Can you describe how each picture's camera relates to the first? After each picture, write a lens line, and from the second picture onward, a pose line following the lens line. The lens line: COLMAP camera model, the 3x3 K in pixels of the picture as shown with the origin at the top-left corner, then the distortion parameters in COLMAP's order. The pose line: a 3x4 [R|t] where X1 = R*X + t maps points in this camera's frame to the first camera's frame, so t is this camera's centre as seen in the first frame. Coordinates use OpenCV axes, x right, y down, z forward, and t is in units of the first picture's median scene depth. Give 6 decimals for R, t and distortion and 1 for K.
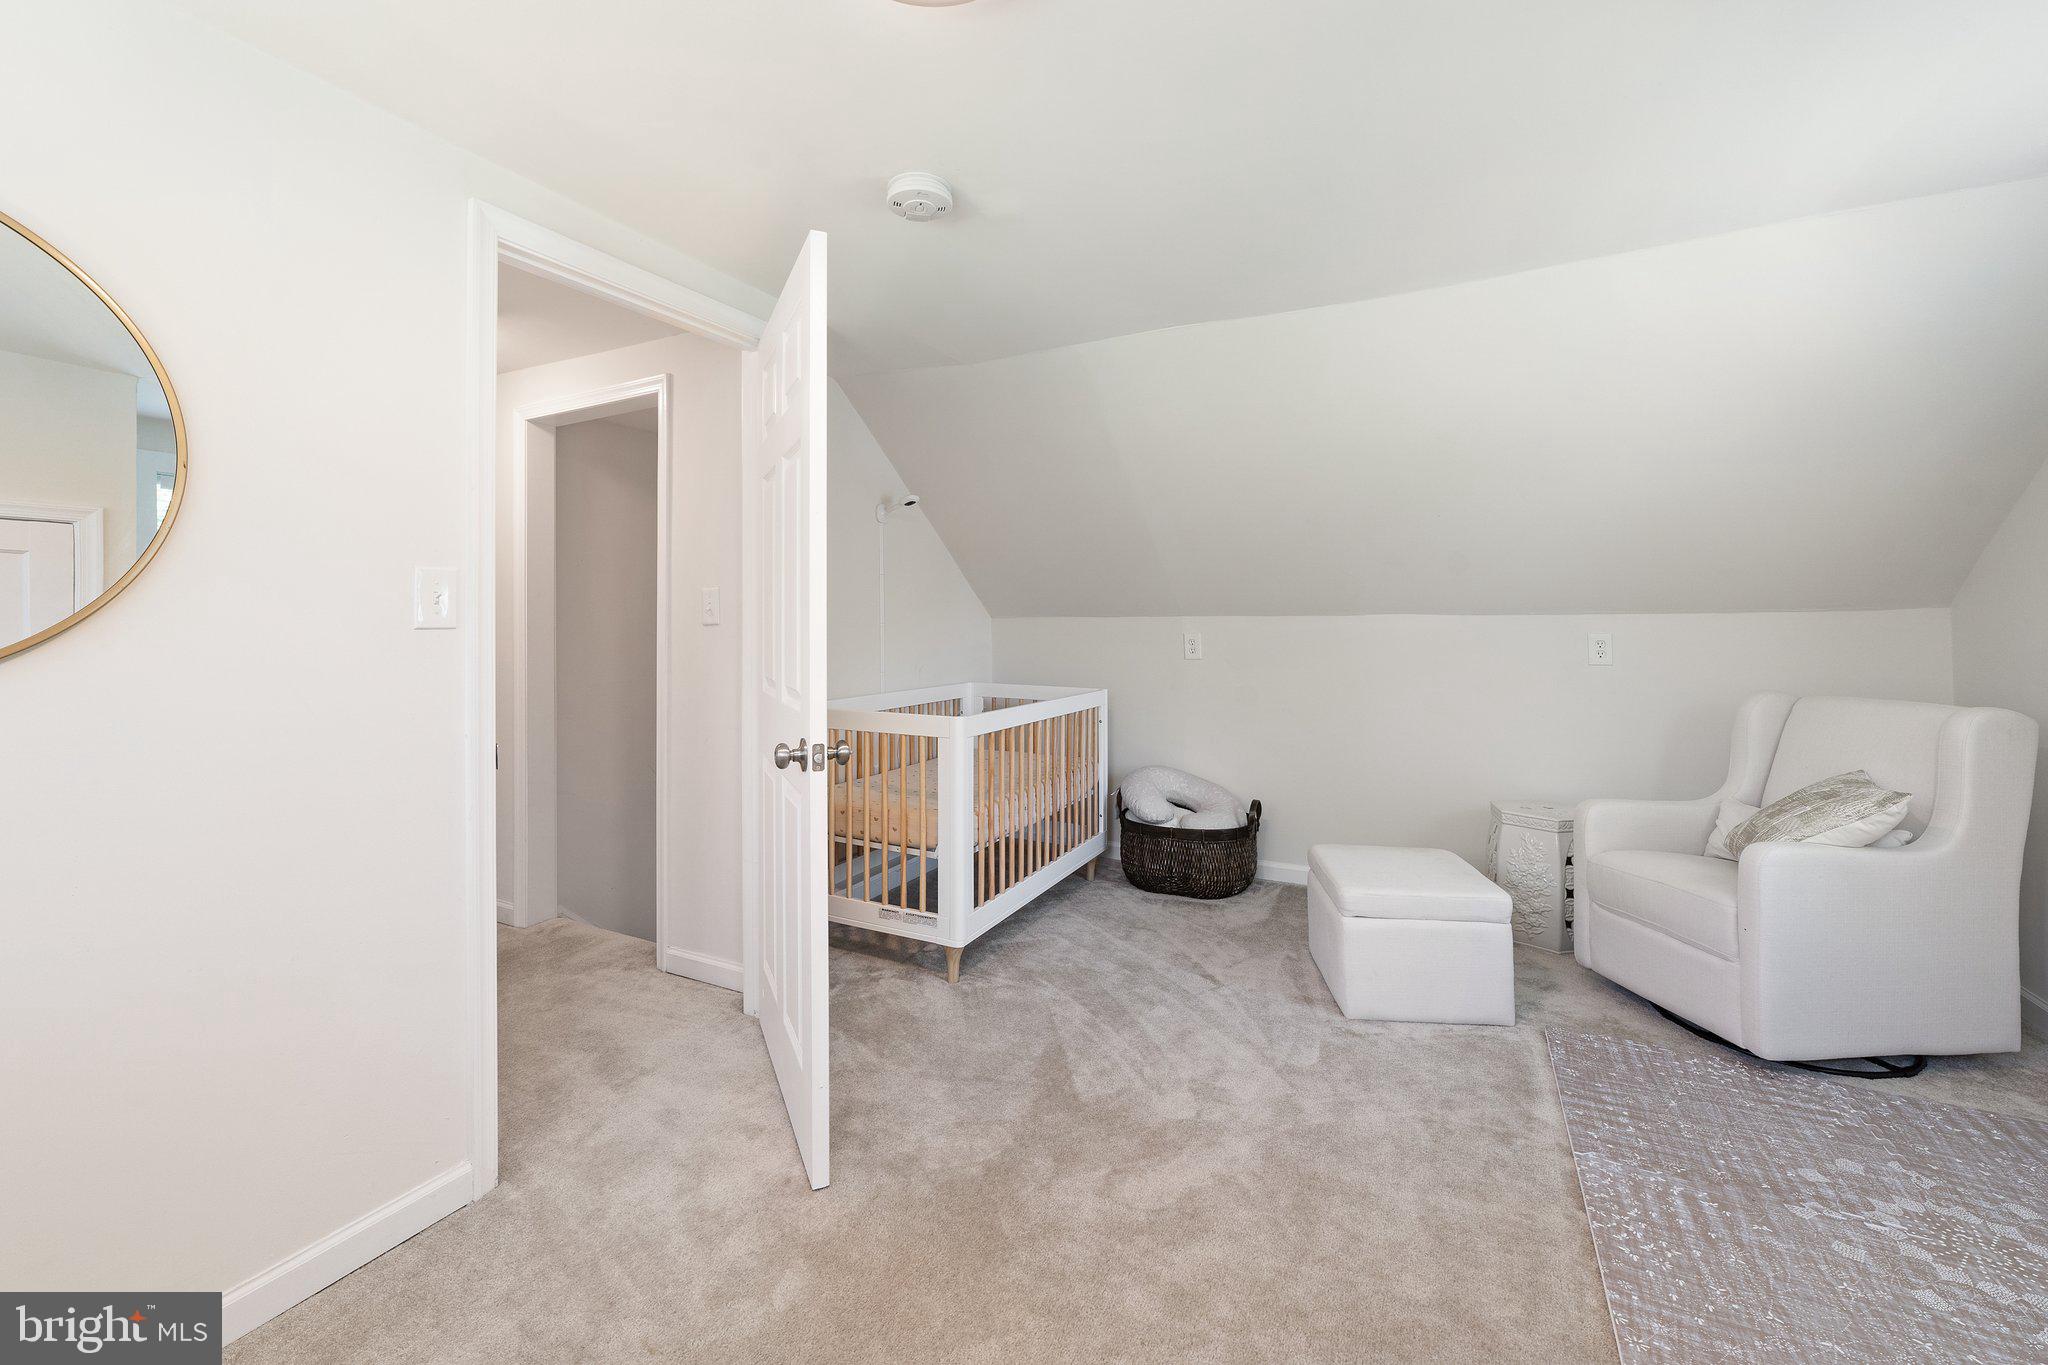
lens RADIAL K [[833.6, 0, 1023.3], [0, 833.6, 587.4], [0, 0, 1]] dist [-0.010366, 0.004564]
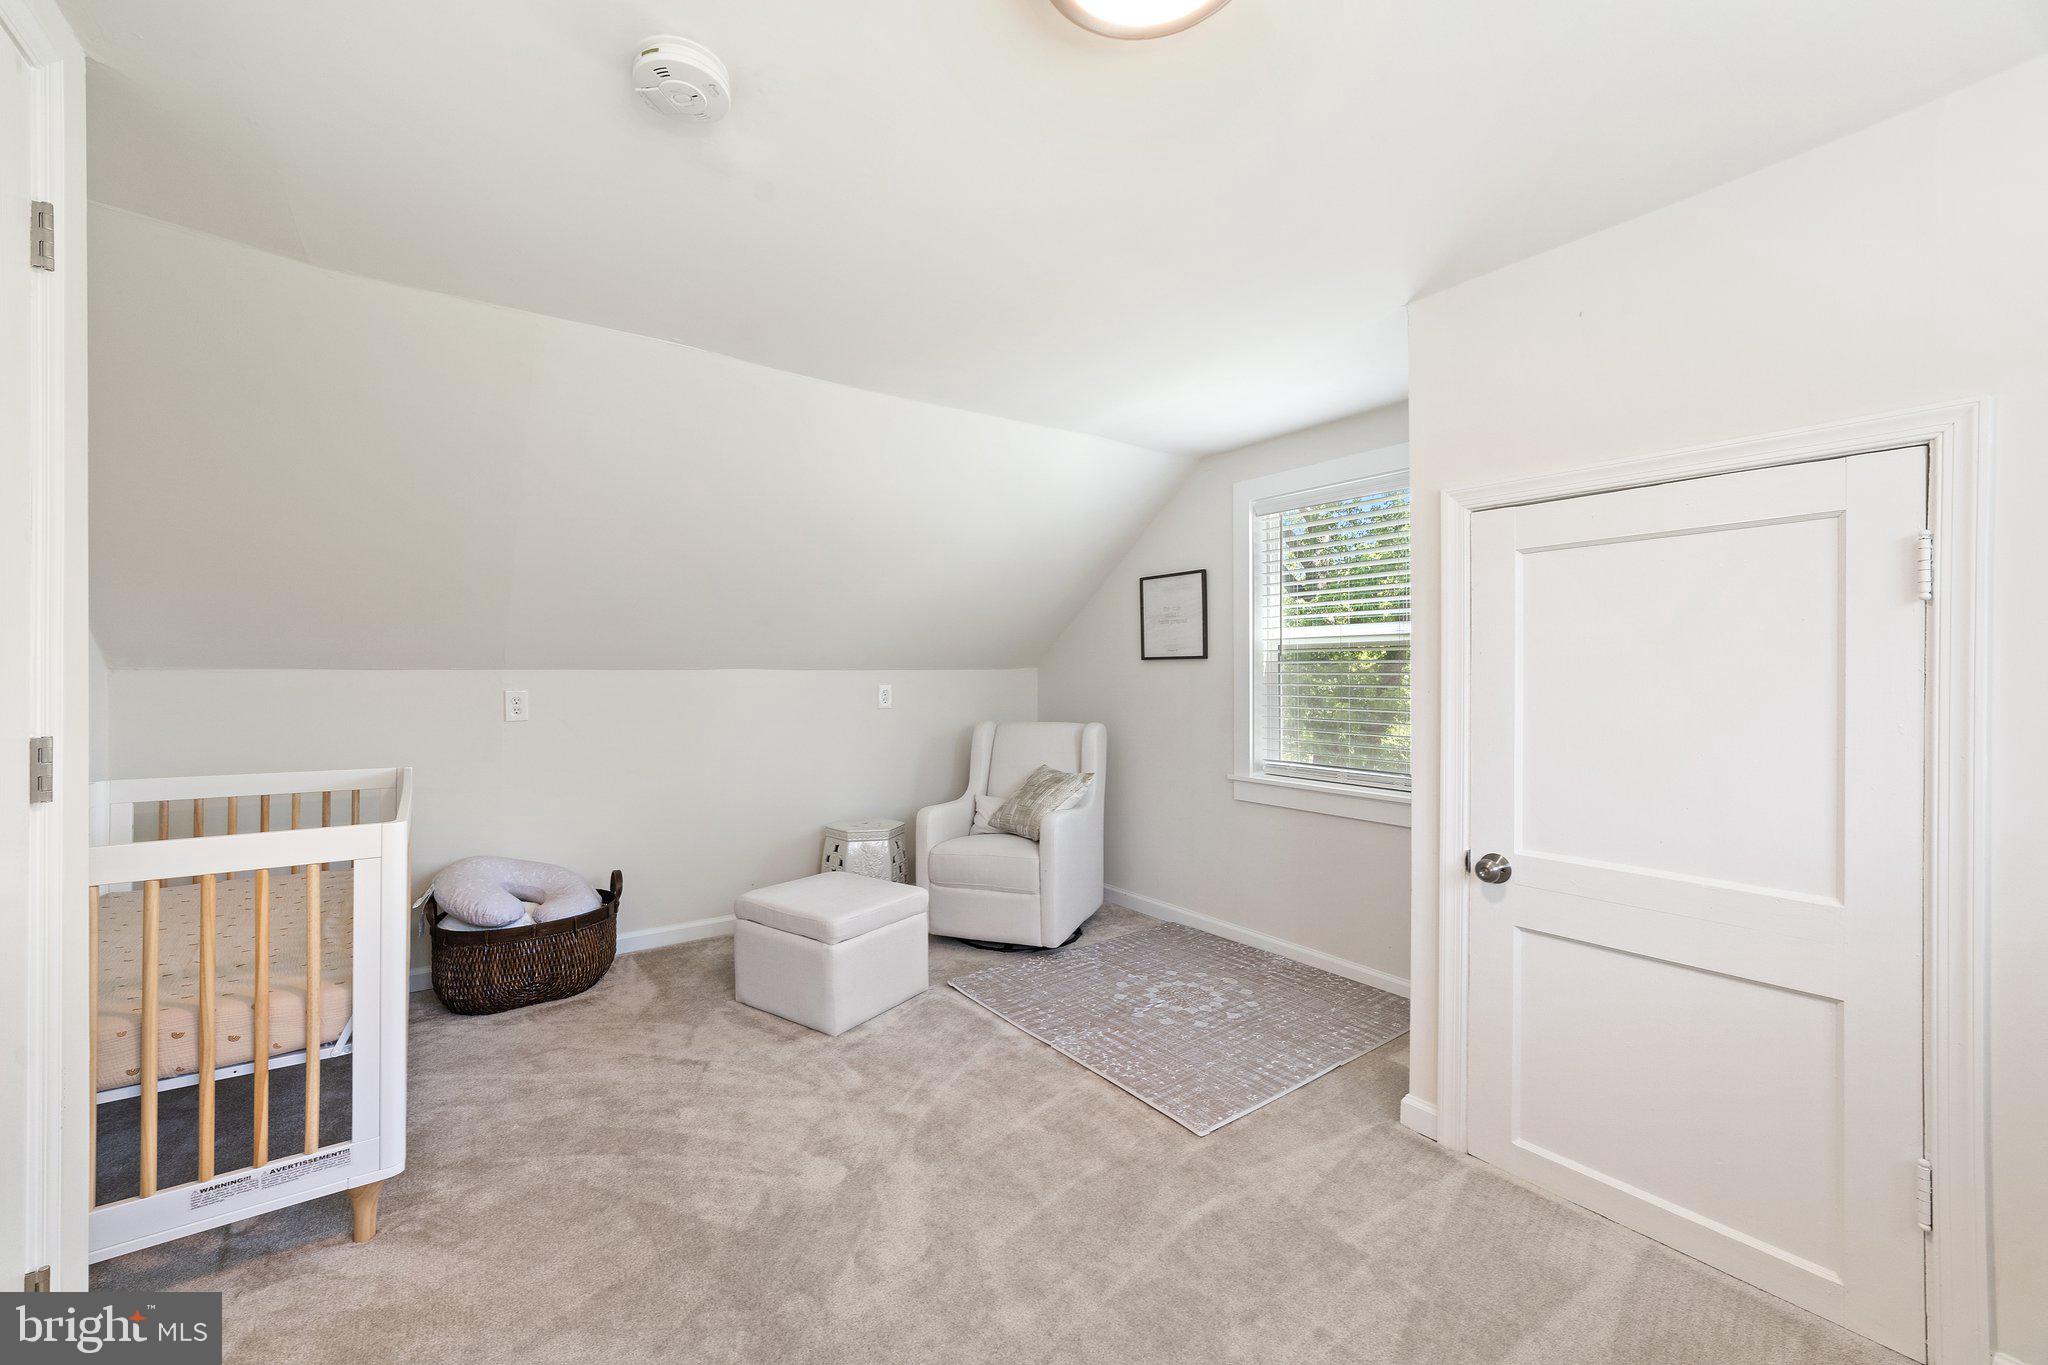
lens RADIAL K [[809.2, 0, 992.0], [0, 809.2, 656.6], [0, 0, 1]] dist [-0.011249, 0.000655]
pose [[0.459218, 0.022446, 0.888040, -0.477050], [-0.035778, 0.999337, -0.006759, 0.016503], [-0.887603, -0.028668, 0.459716, 0.340949]]
